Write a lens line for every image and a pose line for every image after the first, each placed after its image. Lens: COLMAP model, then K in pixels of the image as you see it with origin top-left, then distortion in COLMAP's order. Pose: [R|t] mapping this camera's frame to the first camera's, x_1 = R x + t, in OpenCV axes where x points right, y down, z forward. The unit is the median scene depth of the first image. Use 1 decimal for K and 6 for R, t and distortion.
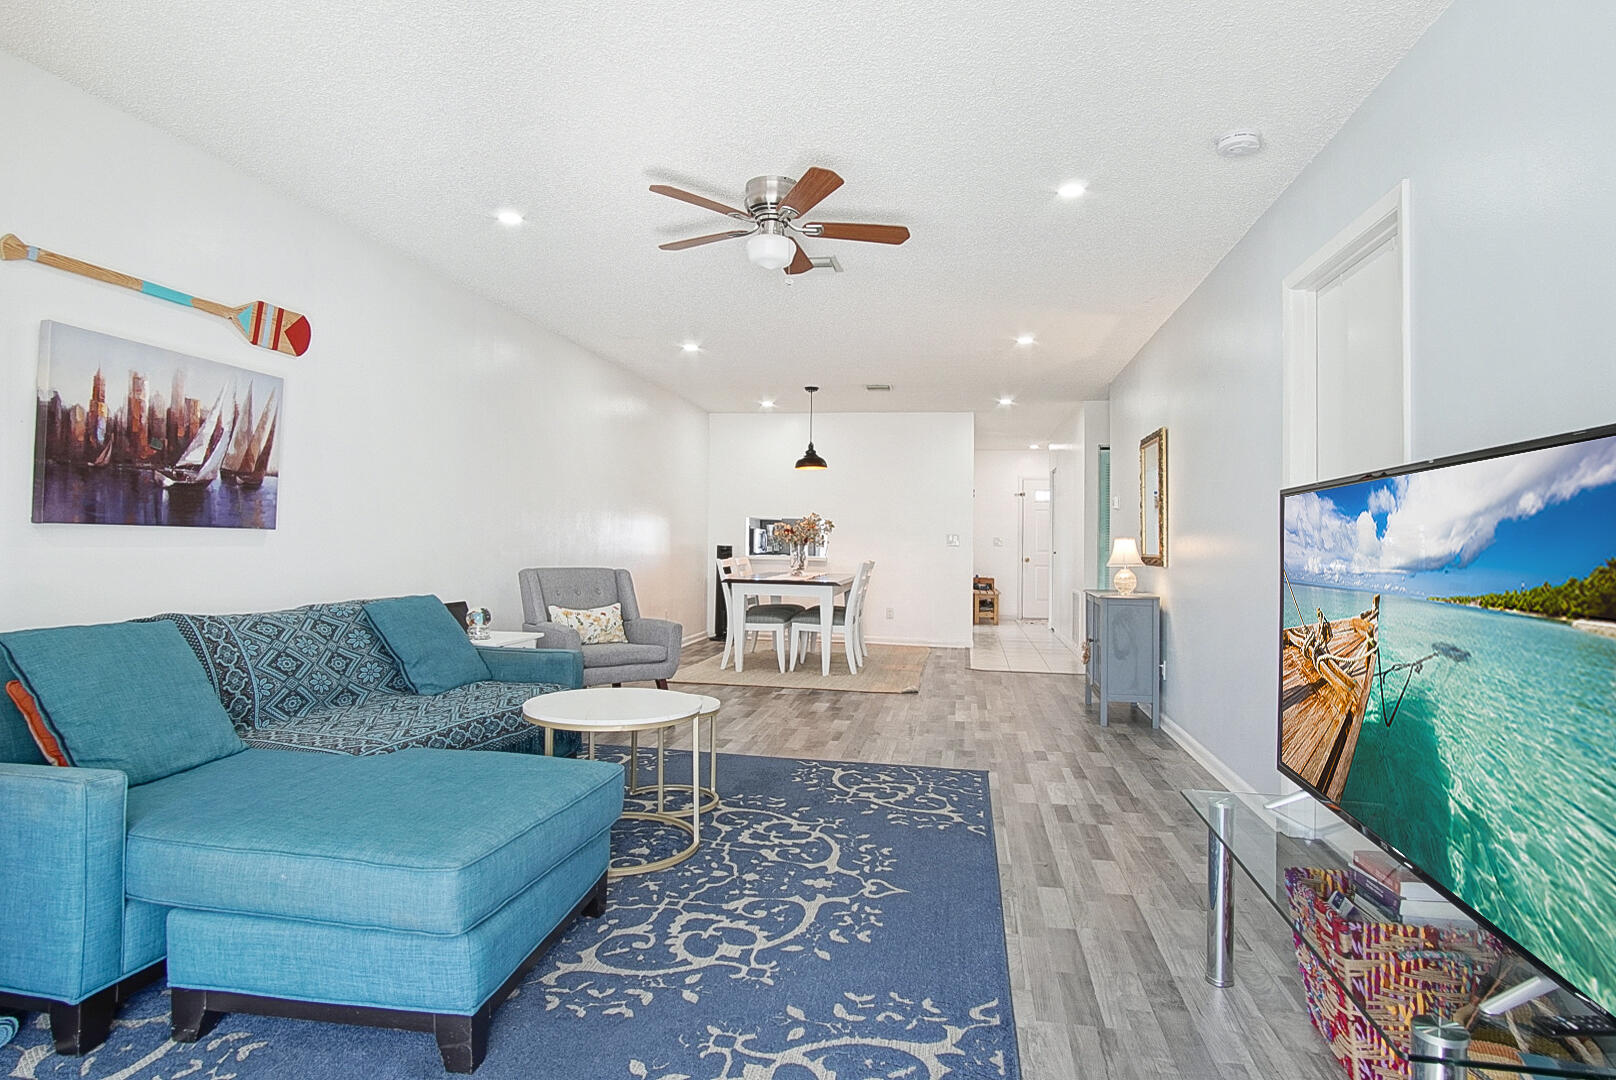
lens RADIAL K [[876.9, 0, 785.2], [0, 876.9, 538.3], [0, 0, 1]] dist [-0.014364, 0.000352]
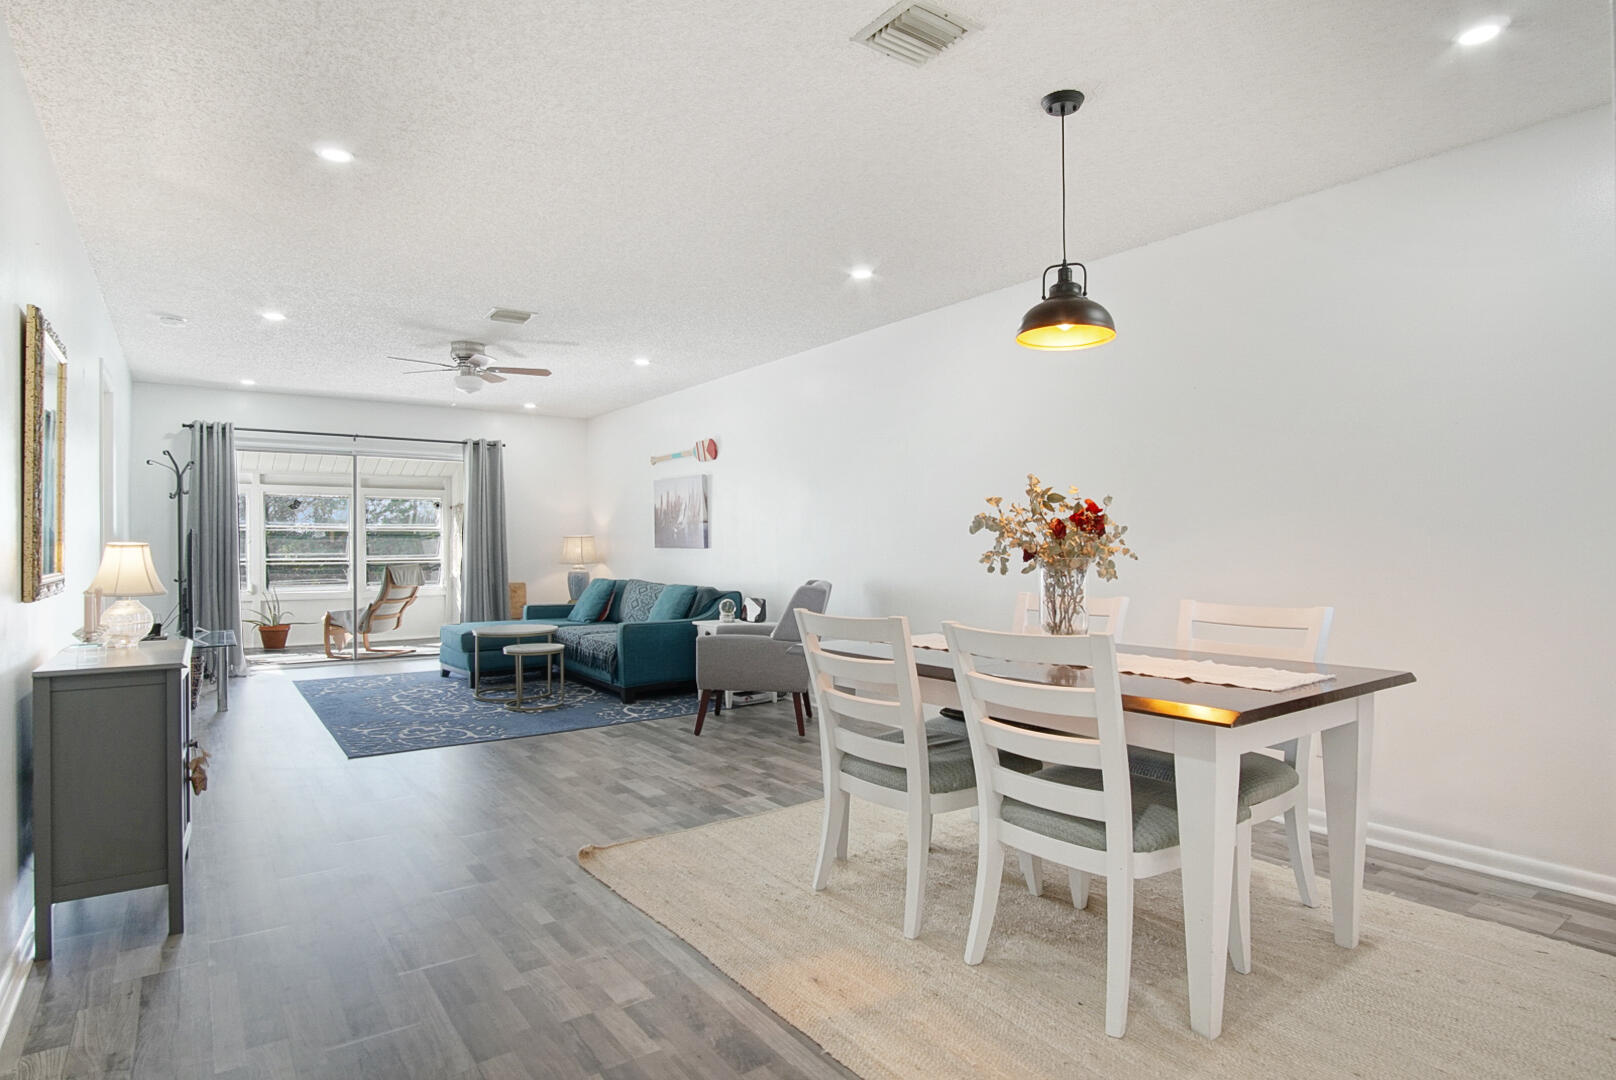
lens RADIAL K [[876.9, 0, 785.2], [0, 876.9, 538.3], [0, 0, 1]] dist [-0.014364, 0.000352]
pose [[-0.698901, -0.020864, -0.714914, 0.873687], [-0.006904, 0.999725, -0.022426, 0.013349], [0.715185, -0.010737, -0.698853, 2.963944]]
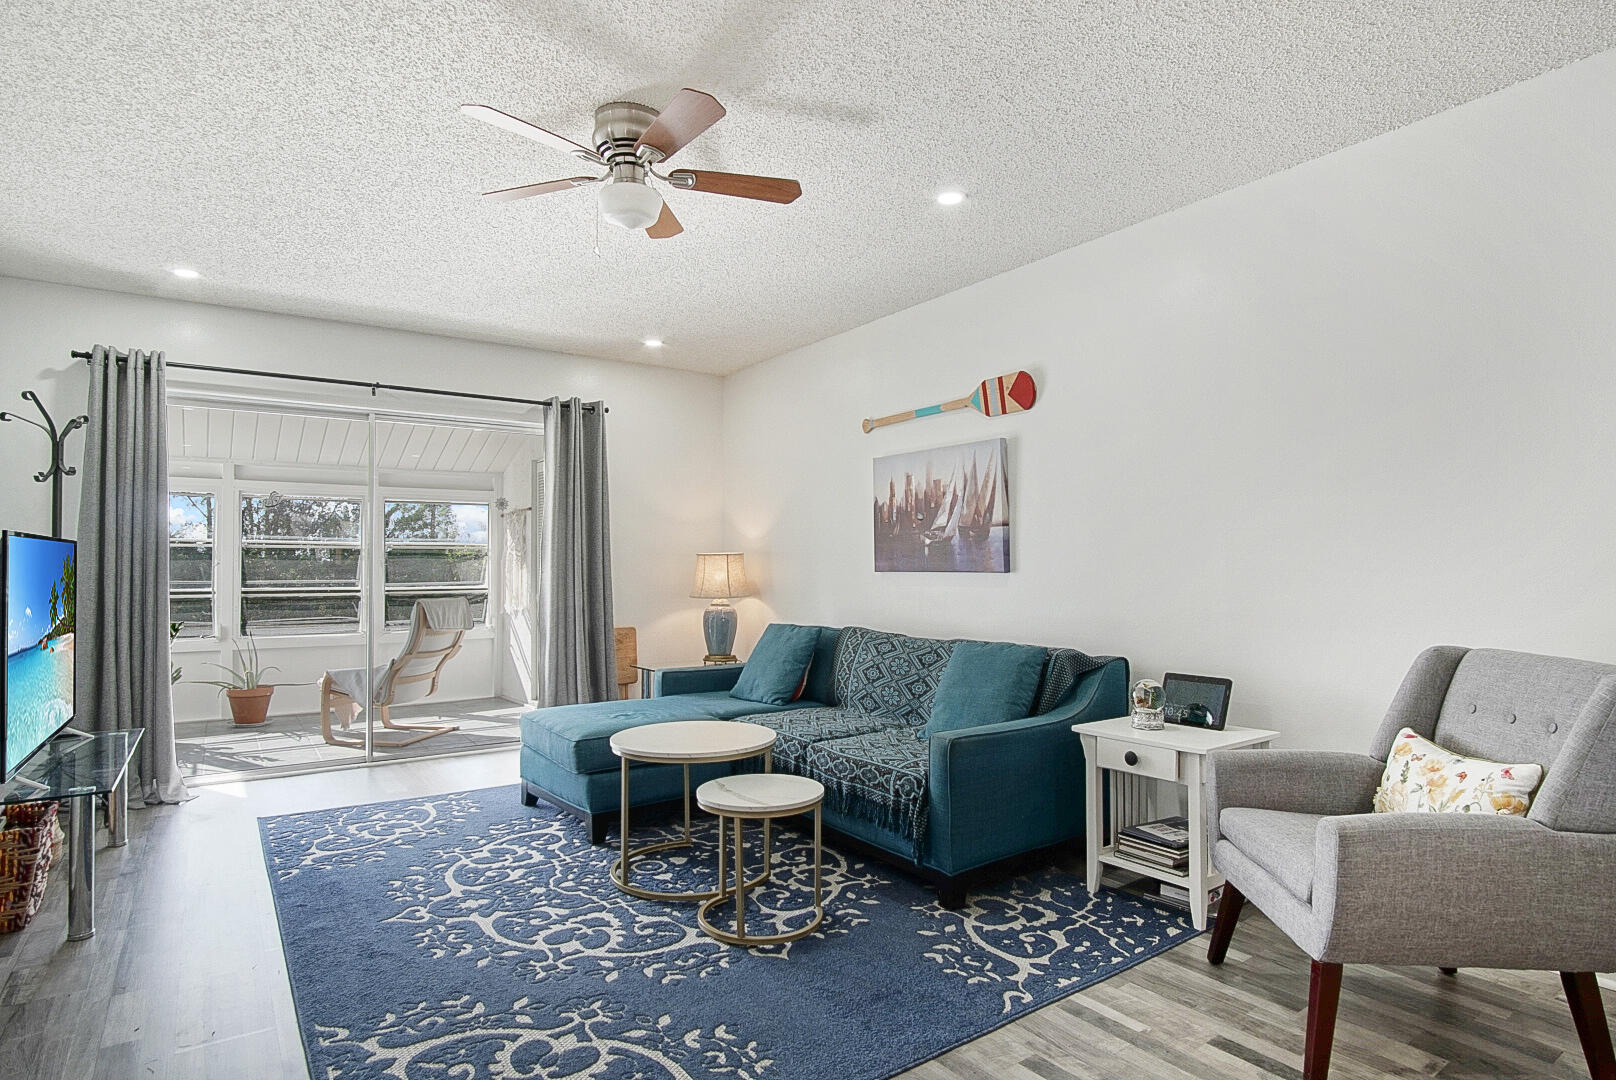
lens RADIAL K [[898.1, 0, 773.6], [0, 898.1, 538.4], [0, 0, 1]] dist [-0.005042, -0.001941]
pose [[-0.721549, -0.039869, -0.691214, 0.495173], [-0.007074, 0.998713, -0.050222, 0.007044], [0.692327, -0.031348, -0.720903, 1.869793]]
